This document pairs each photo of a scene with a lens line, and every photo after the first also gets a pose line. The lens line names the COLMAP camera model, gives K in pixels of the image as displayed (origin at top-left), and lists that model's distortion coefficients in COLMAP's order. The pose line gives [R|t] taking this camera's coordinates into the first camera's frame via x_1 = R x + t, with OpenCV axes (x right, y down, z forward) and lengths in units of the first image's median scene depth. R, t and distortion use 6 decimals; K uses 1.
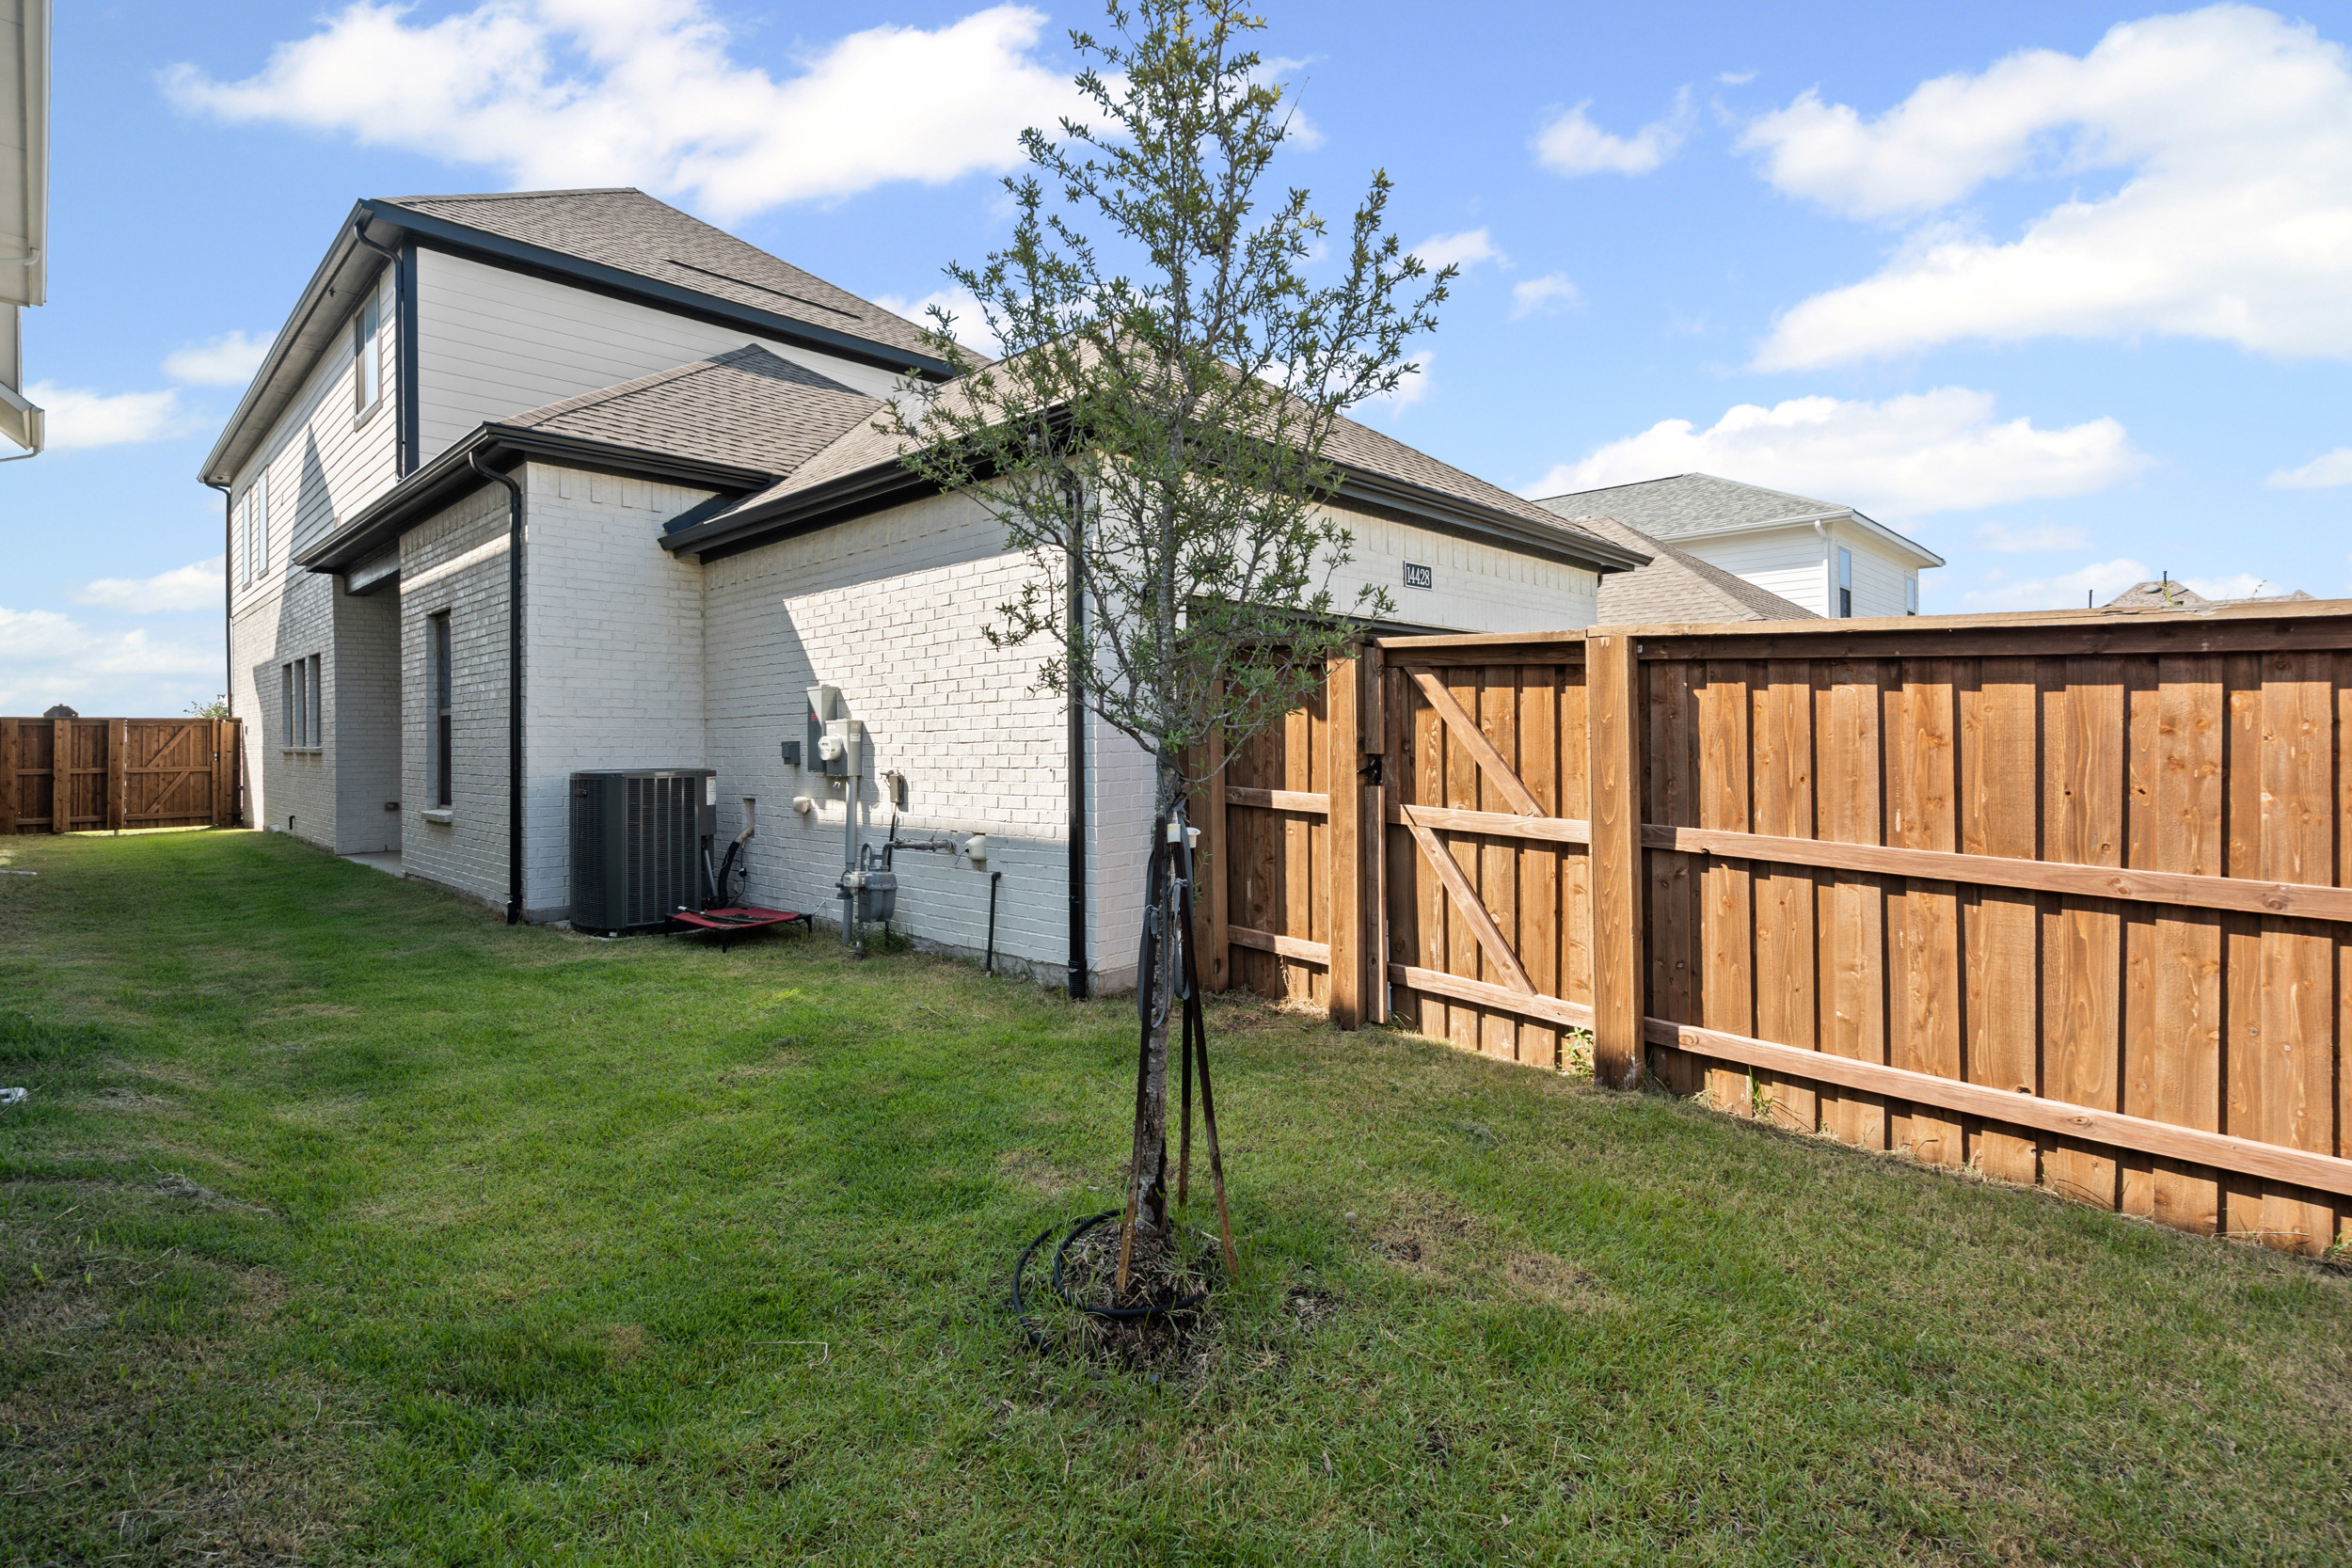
lens RADIAL K [[1114.5, 0, 1178.6], [0, 1114.5, 750.8], [0, 0, 1]] dist [0.001499, -0.000108]
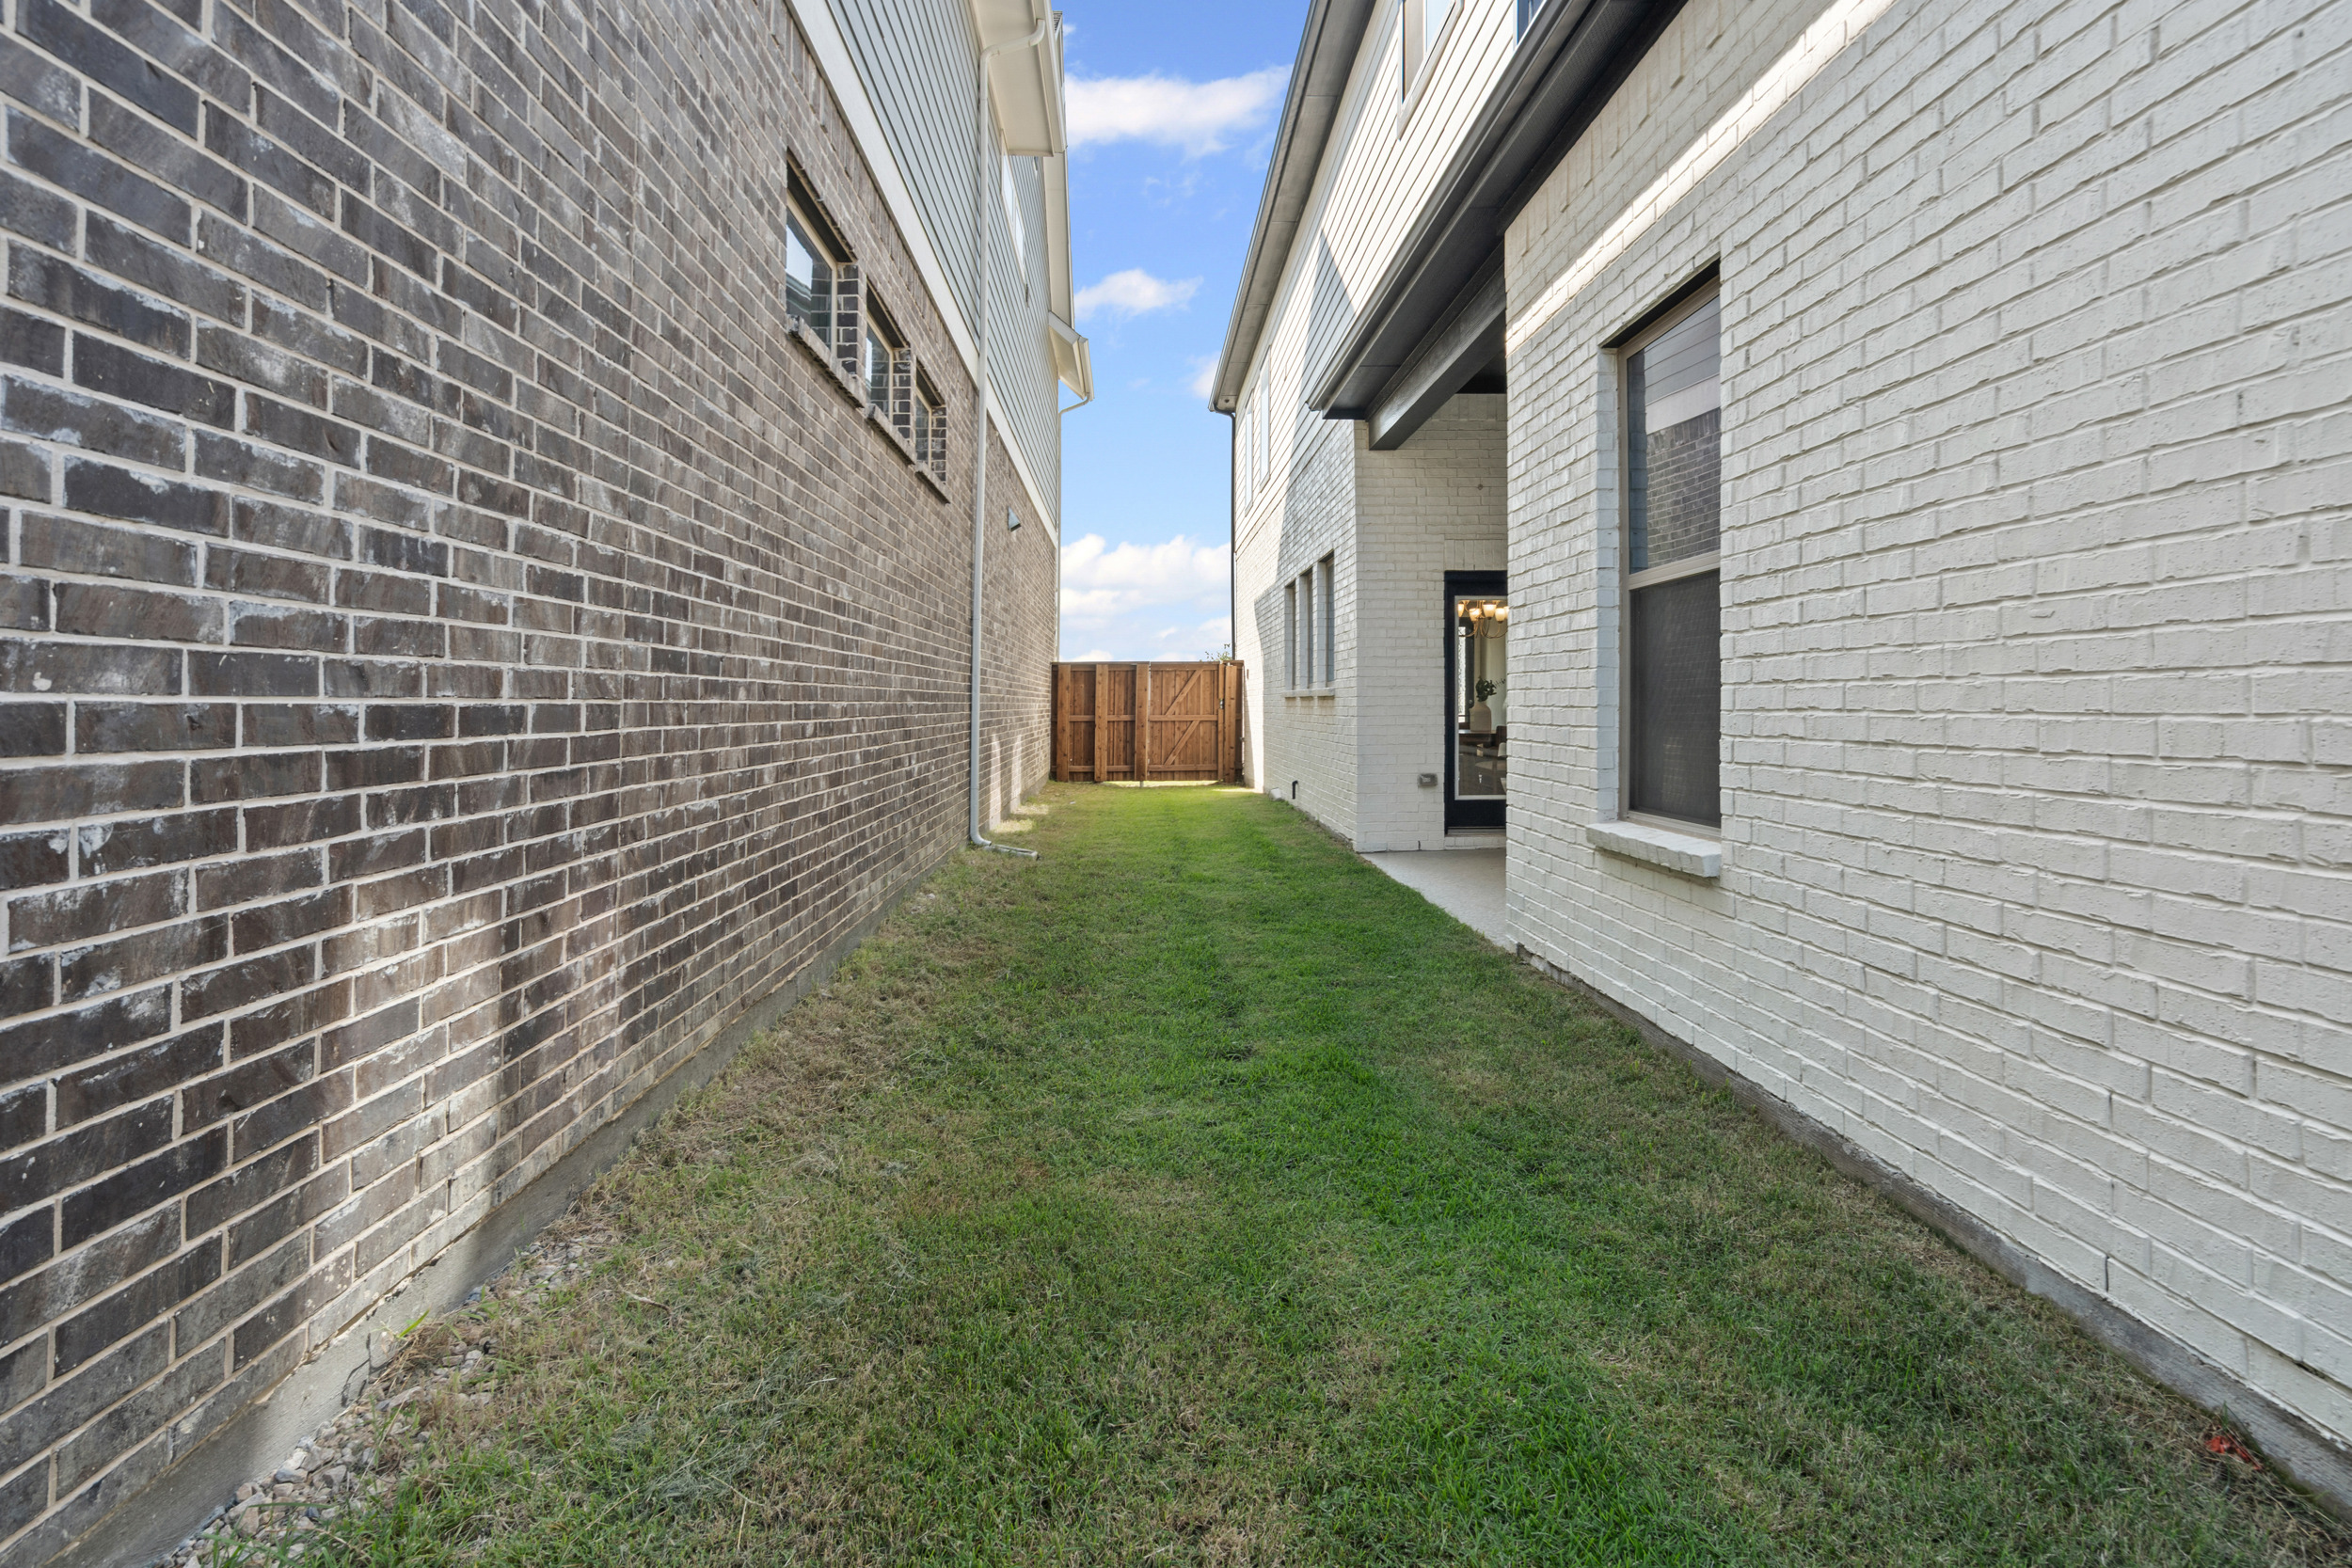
lens RADIAL K [[1114.5, 0, 1178.6], [0, 1114.5, 750.8], [0, 0, 1]] dist [0.001499, -0.000108]
pose [[0.728500, 0.031141, -0.684338, -0.309480], [-0.003940, 0.999140, 0.041272, 0.006645], [0.685035, -0.027370, 0.727996, 0.365392]]
